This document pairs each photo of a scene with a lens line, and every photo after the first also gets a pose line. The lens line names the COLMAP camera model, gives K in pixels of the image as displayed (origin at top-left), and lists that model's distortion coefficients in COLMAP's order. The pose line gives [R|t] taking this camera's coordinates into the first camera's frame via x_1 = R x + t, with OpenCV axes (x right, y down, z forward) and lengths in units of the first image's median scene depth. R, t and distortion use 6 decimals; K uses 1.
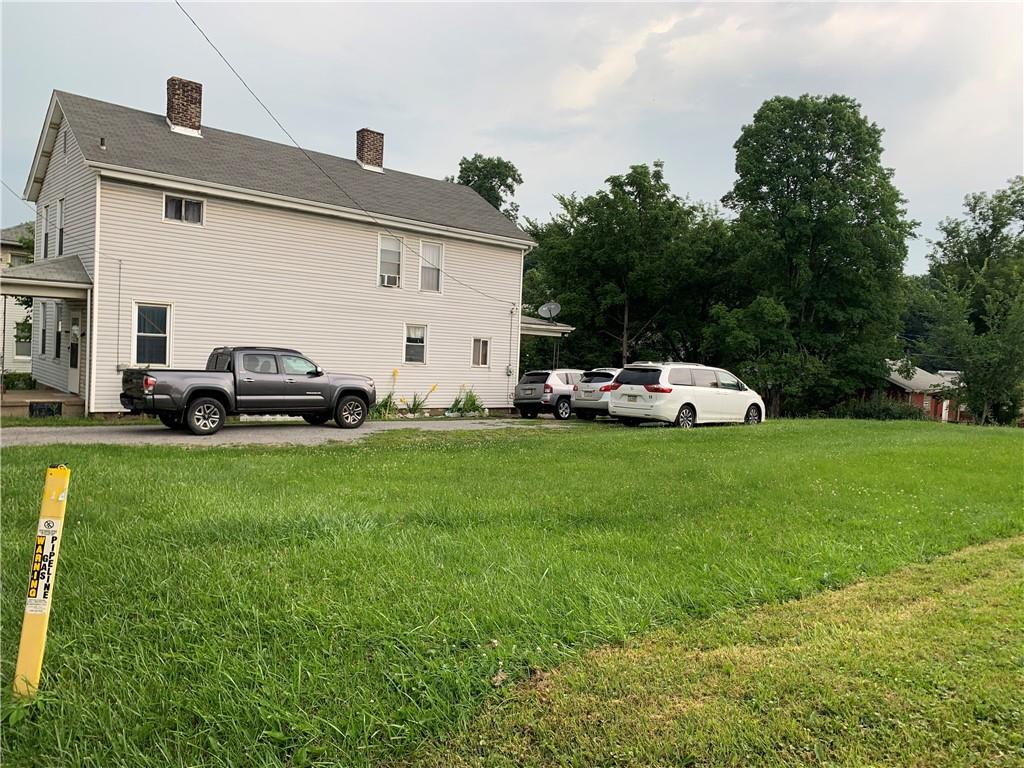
lens RADIAL K [[780.4, 0, 514.9], [0, 780.4, 377.5], [0, 0, 1]] dist [0.063019, -0.061130]
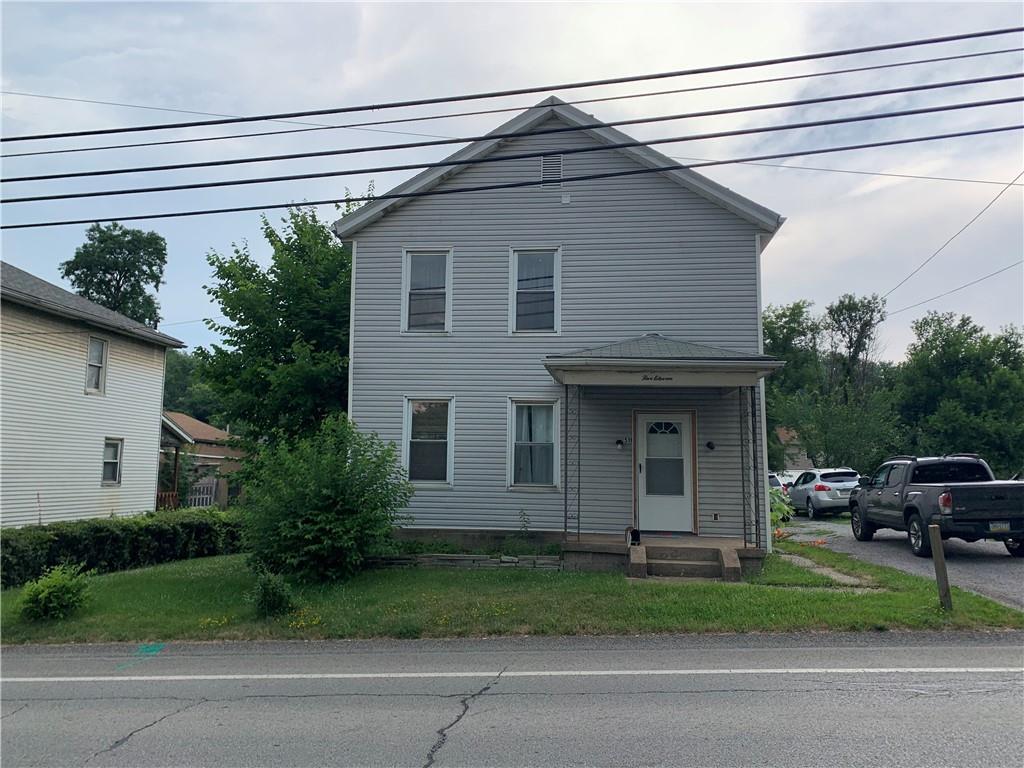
lens RADIAL K [[780.7, 0, 489.0], [0, 780.7, 385.6], [0, 0, 1]] dist [0.002203, -0.003876]
pose [[0.746291, 0.030261, 0.664932, -0.961703], [0.051053, 0.993421, -0.102510, -0.038568], [-0.663659, 0.110449, 0.739836, 0.495952]]
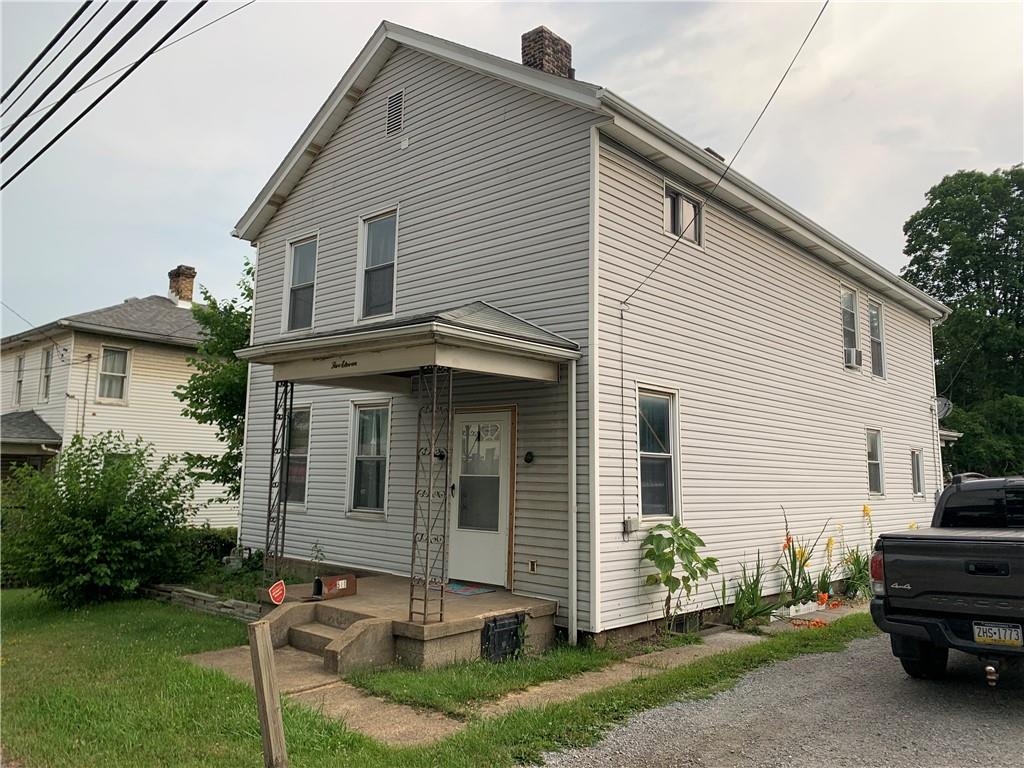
lens RADIAL K [[780.4, 0, 514.9], [0, 780.4, 377.5], [0, 0, 1]] dist [0.063019, -0.061130]
pose [[0.992285, -0.020347, 0.122296, -0.502817], [0.039317, 0.987169, -0.154765, -0.024755], [-0.117578, 0.158379, 0.980353, 0.436057]]
